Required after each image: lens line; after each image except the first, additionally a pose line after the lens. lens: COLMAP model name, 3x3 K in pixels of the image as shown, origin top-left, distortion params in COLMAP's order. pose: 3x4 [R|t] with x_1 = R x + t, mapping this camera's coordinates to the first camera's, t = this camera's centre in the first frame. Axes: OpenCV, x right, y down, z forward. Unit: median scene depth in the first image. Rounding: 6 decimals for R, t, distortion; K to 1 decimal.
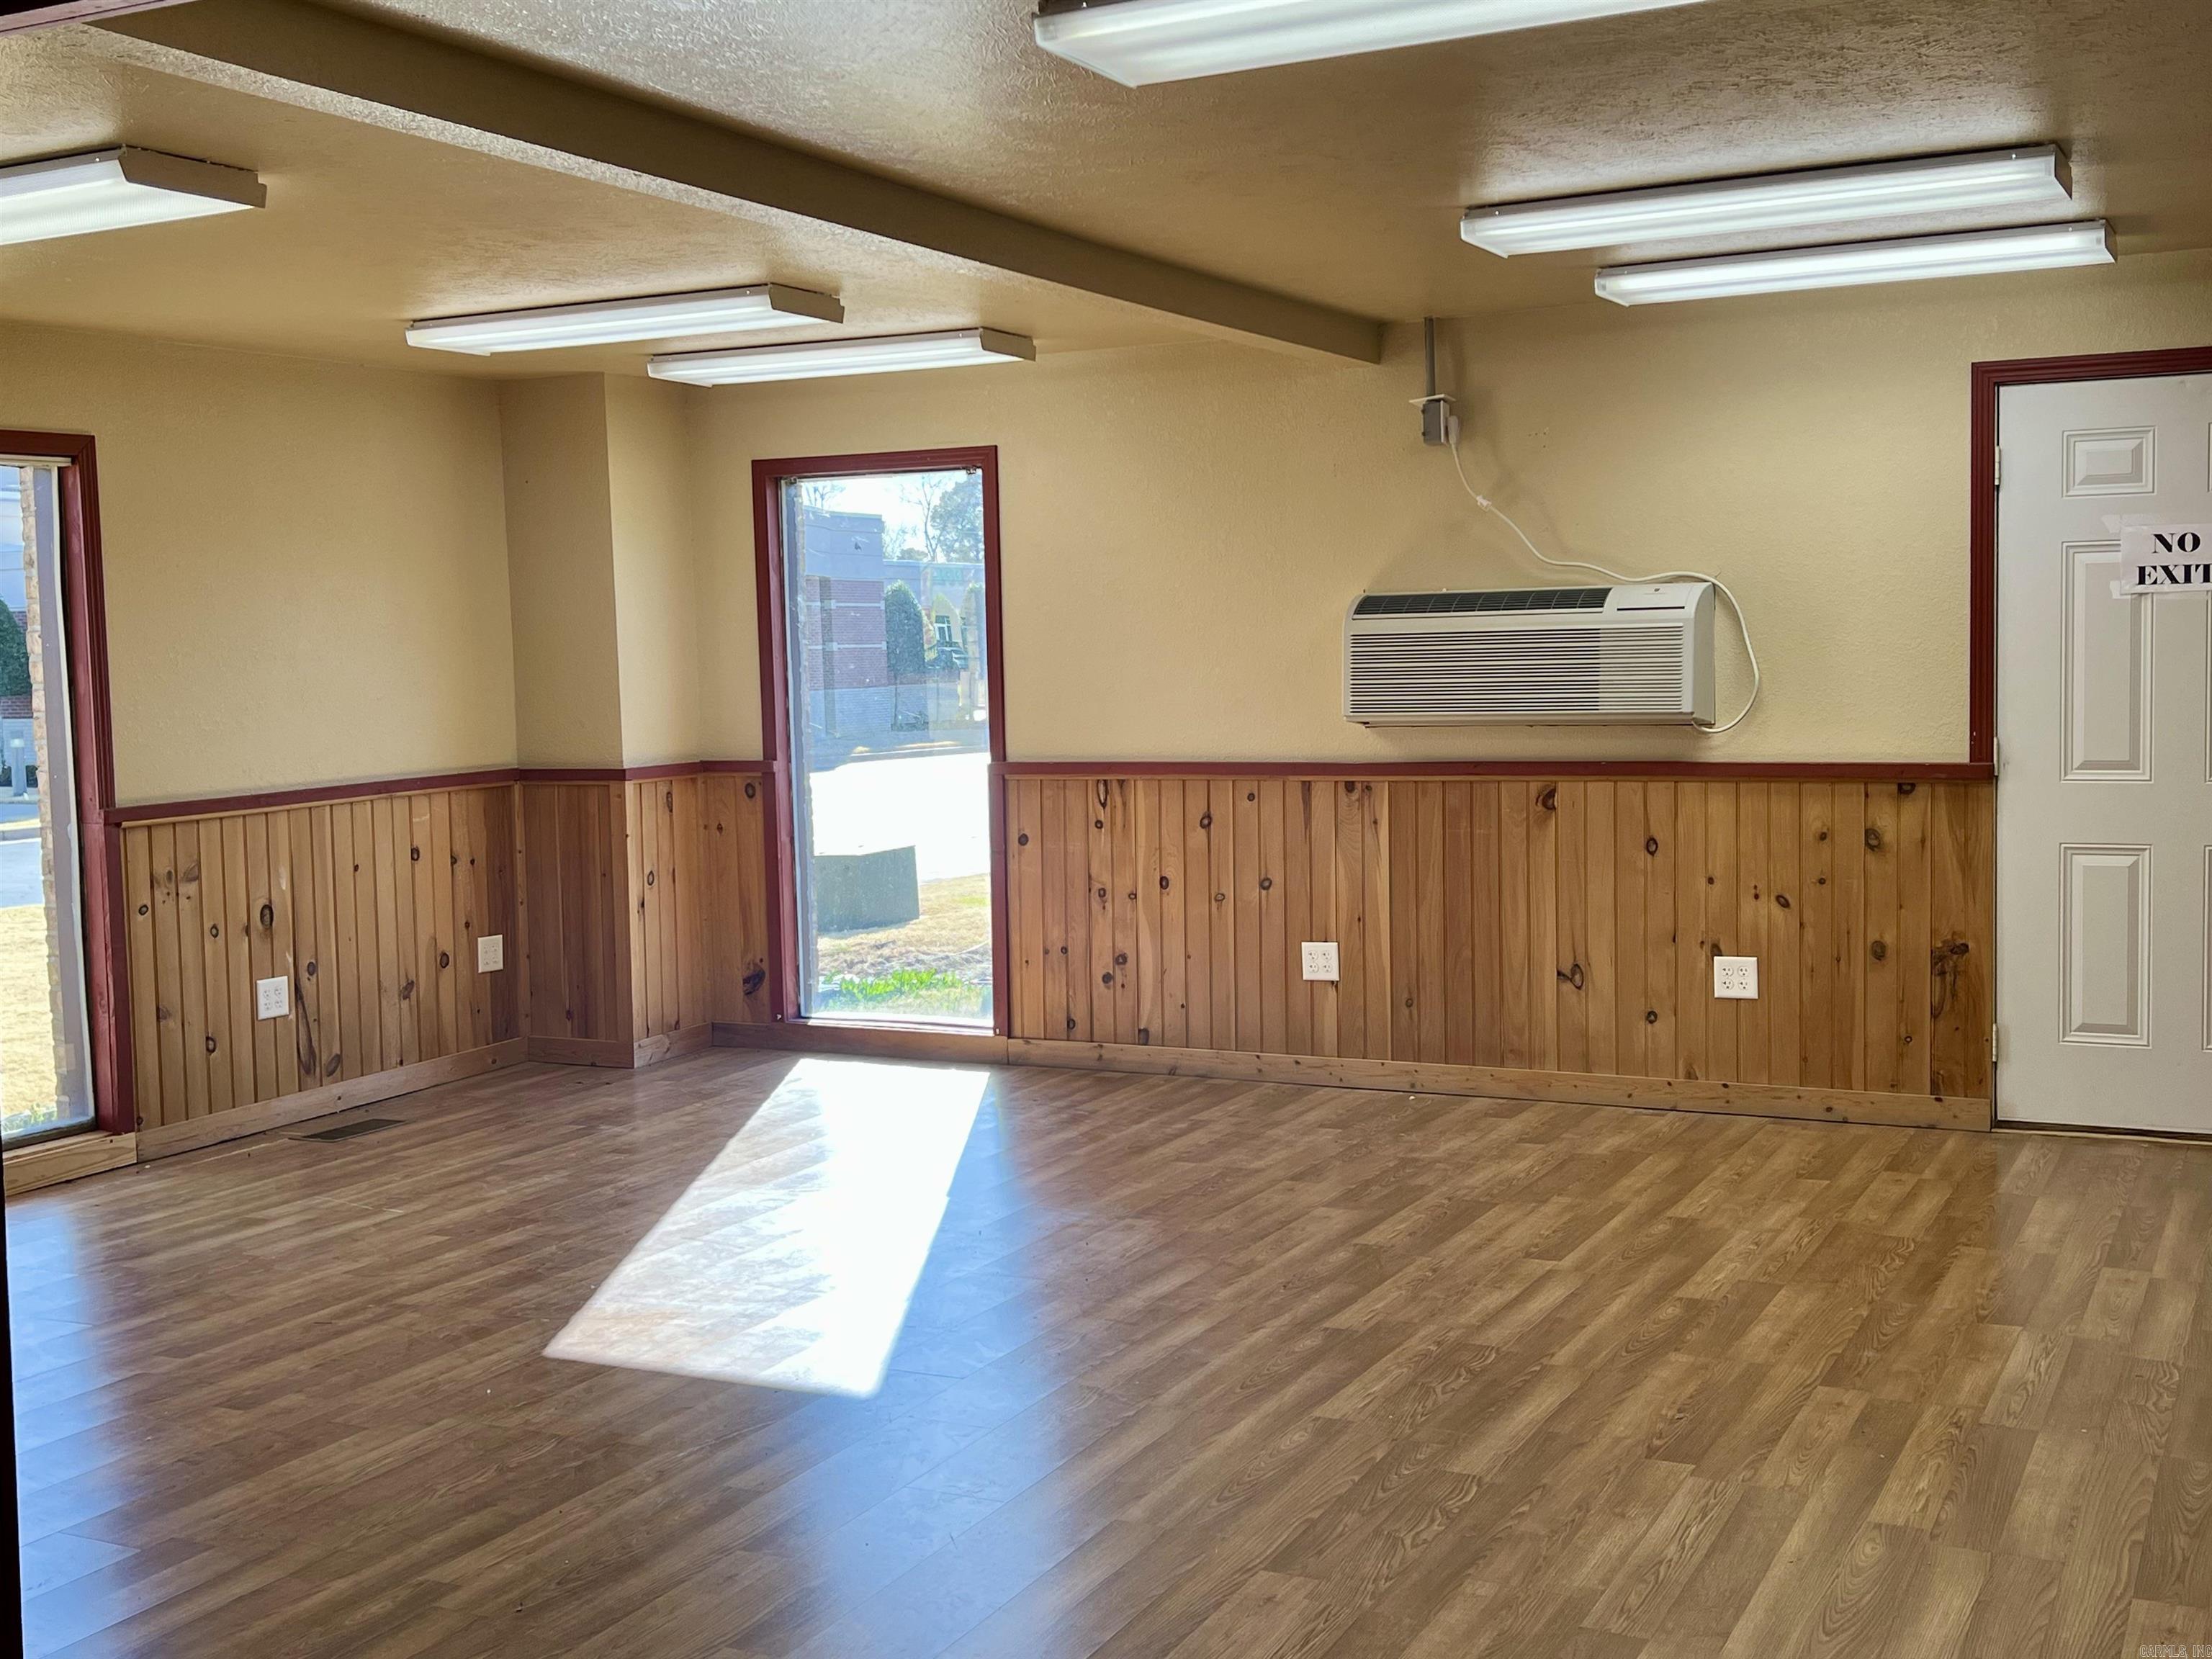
lens RADIAL K [[2421.4, 0, 1110.2], [0, 2421.4, 823.0], [0, 0, 1]] dist [0.102164, 0.000000]
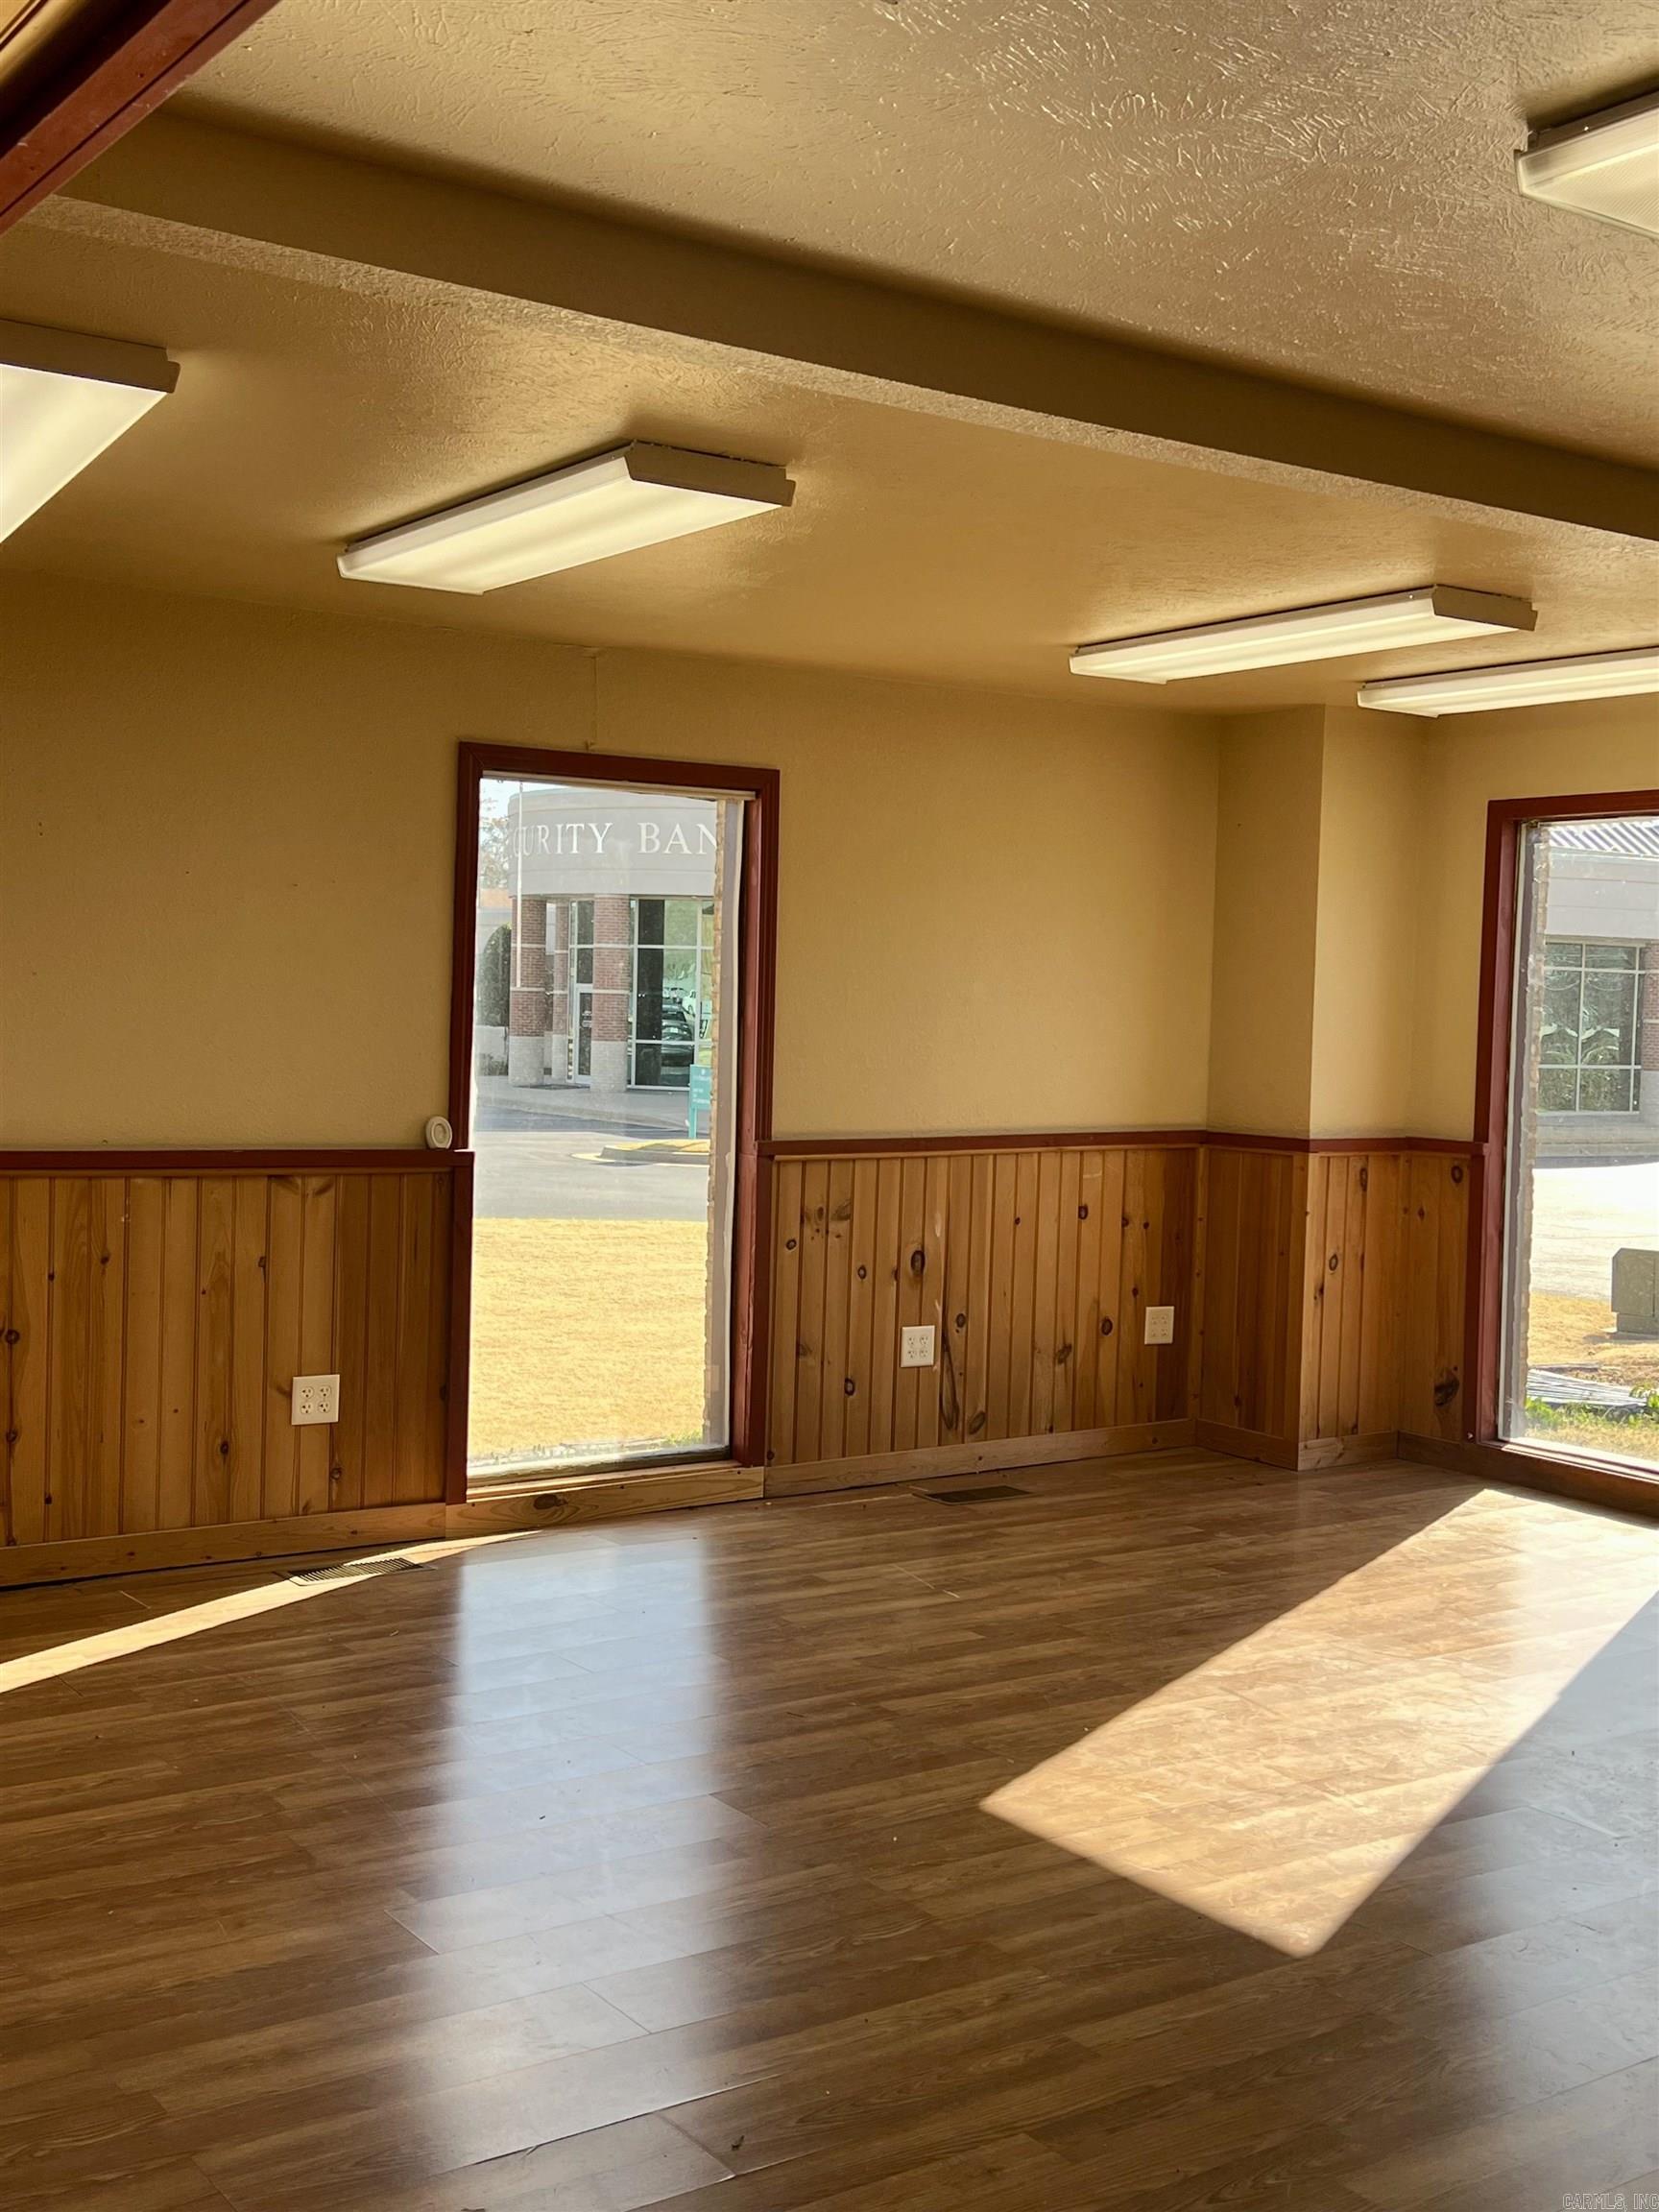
lens RADIAL K [[2421.4, 0, 873.3], [0, 2421.4, 1104.1], [0, 0, 1]] dist [0.102164, 0.000000]
pose [[0.887275, 0.070020, -0.455896, 0.082059], [-0.085458, 0.996253, -0.013308, -0.011275], [0.453256, 0.050768, 0.889934, 0.146002]]
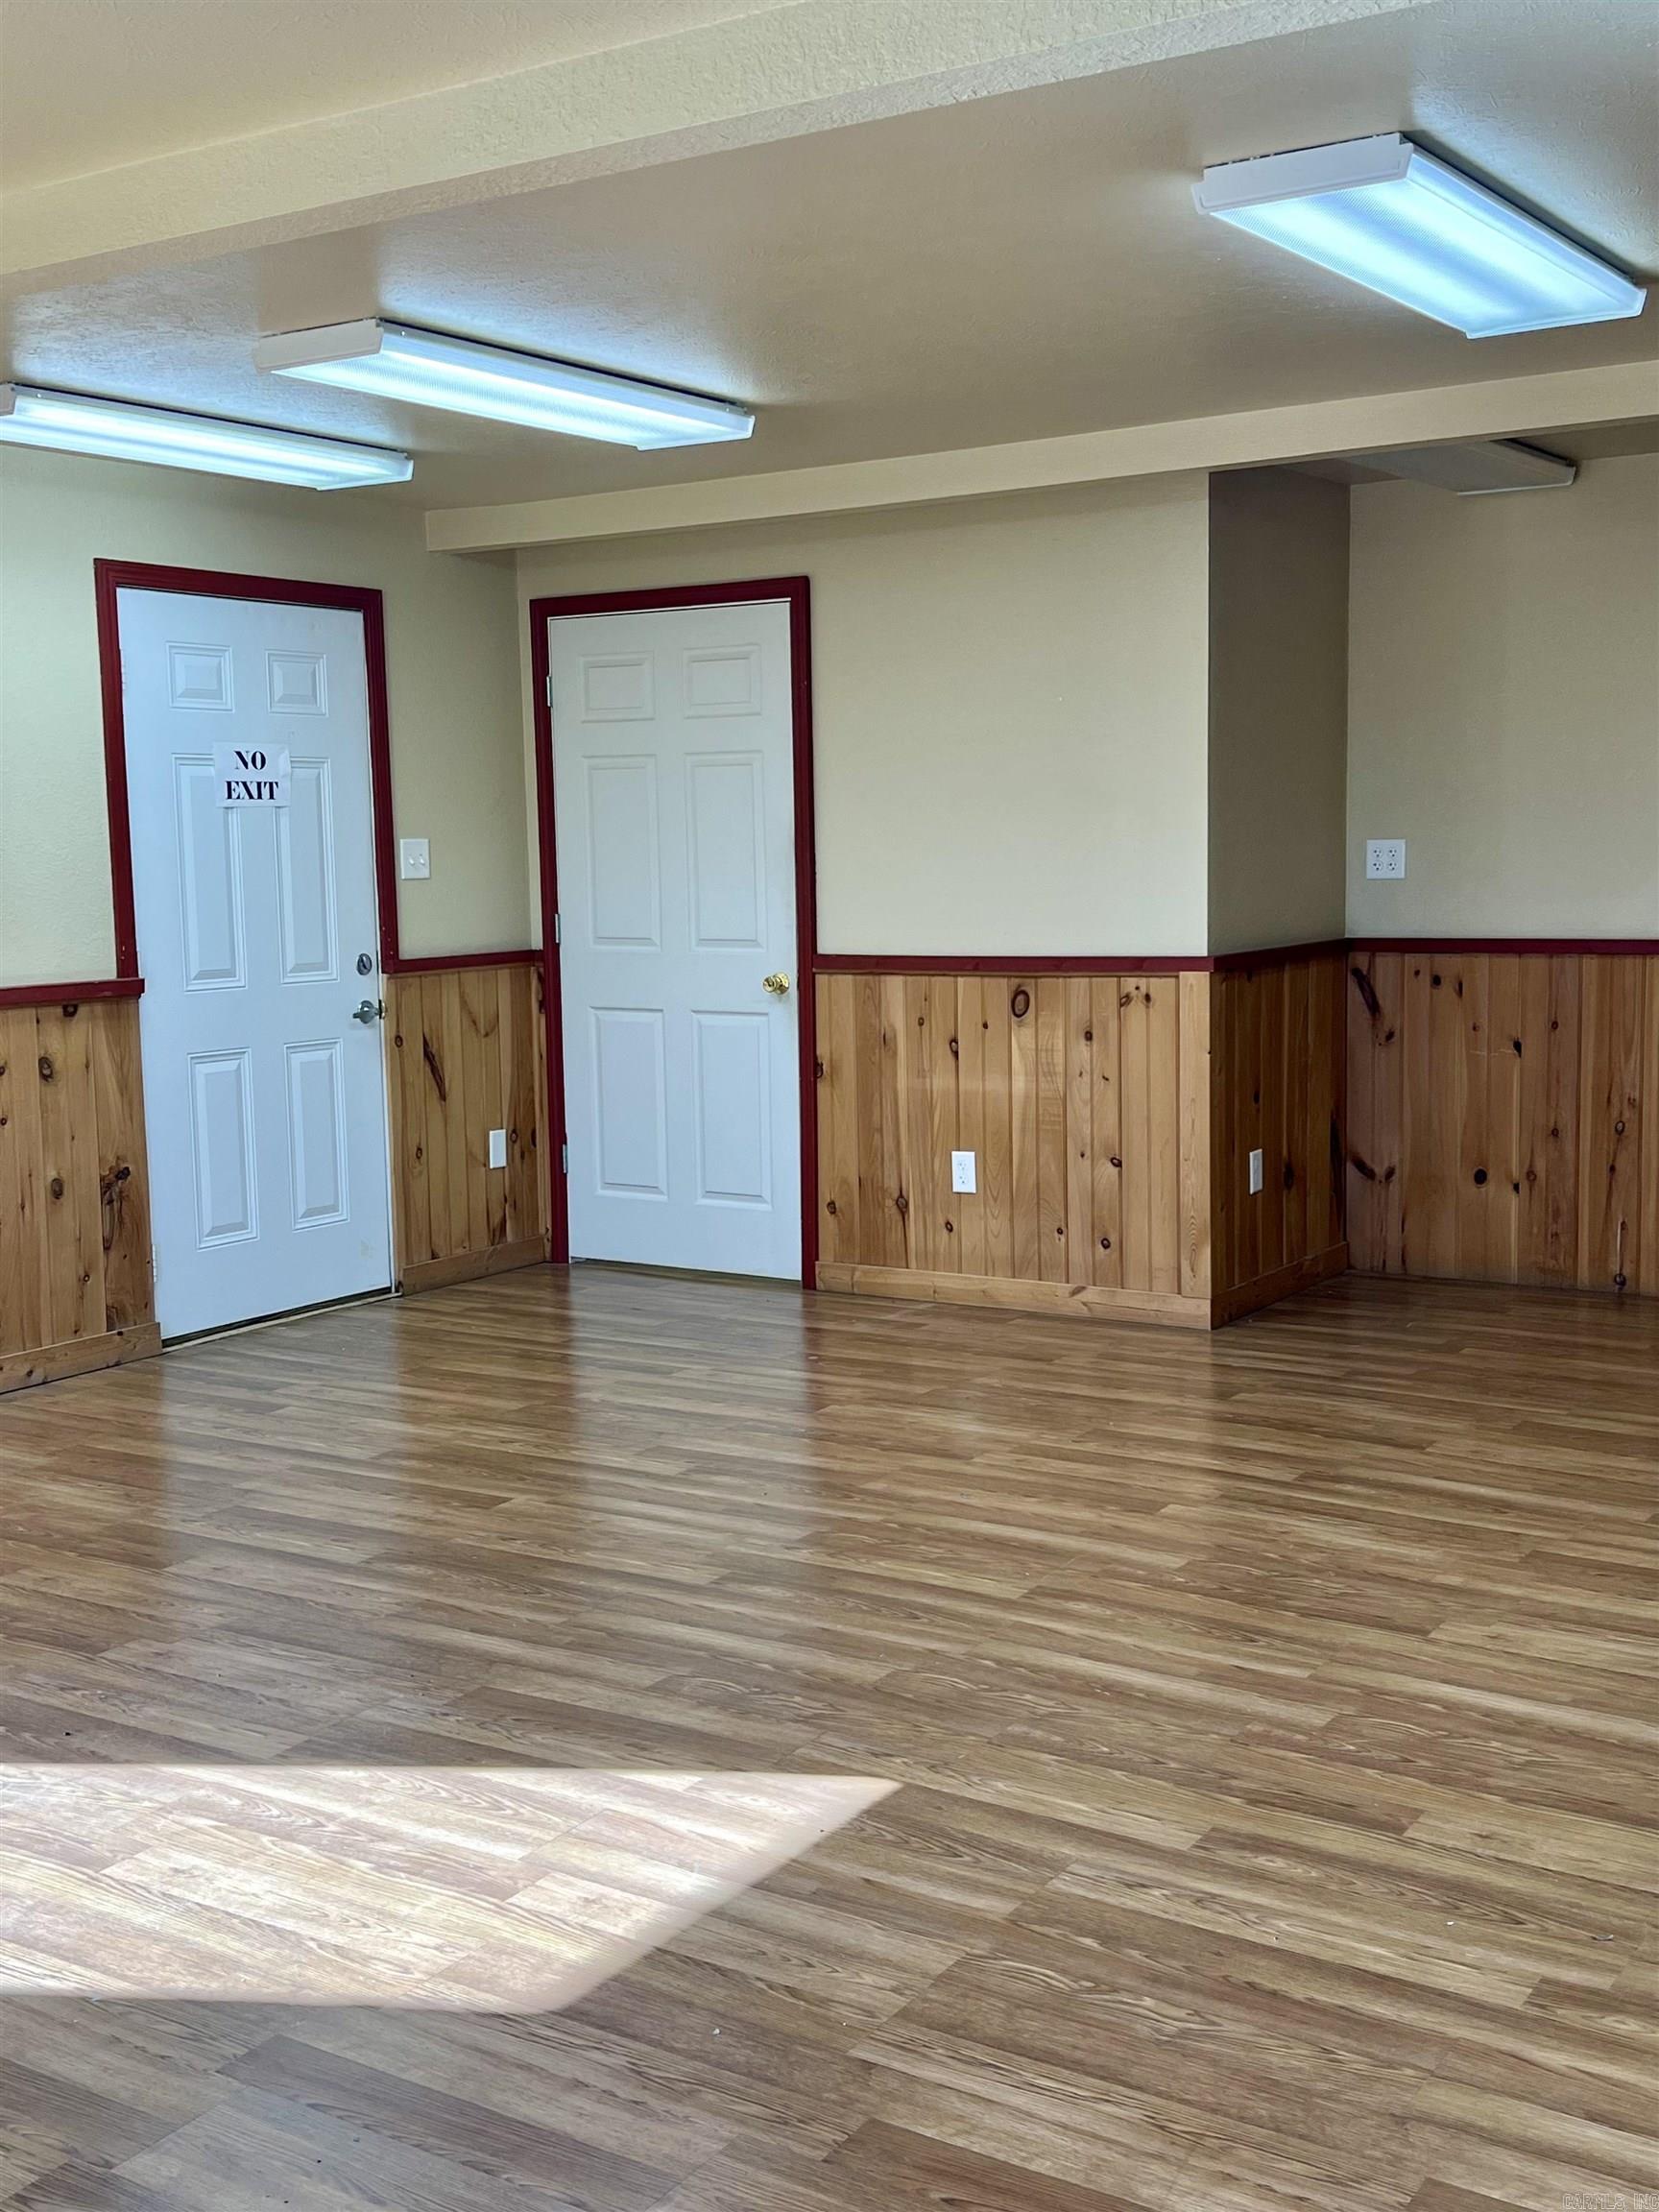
lens RADIAL K [[2421.4, 0, 840.7], [0, 2421.4, 1112.4], [0, 0, 1]] dist [0.102164, 0.000000]
pose [[0.102620, -0.091724, 0.990483, -0.572737], [0.093061, 0.992258, 0.082247, -0.024885], [-0.990358, 0.083735, 0.110361, 0.618441]]
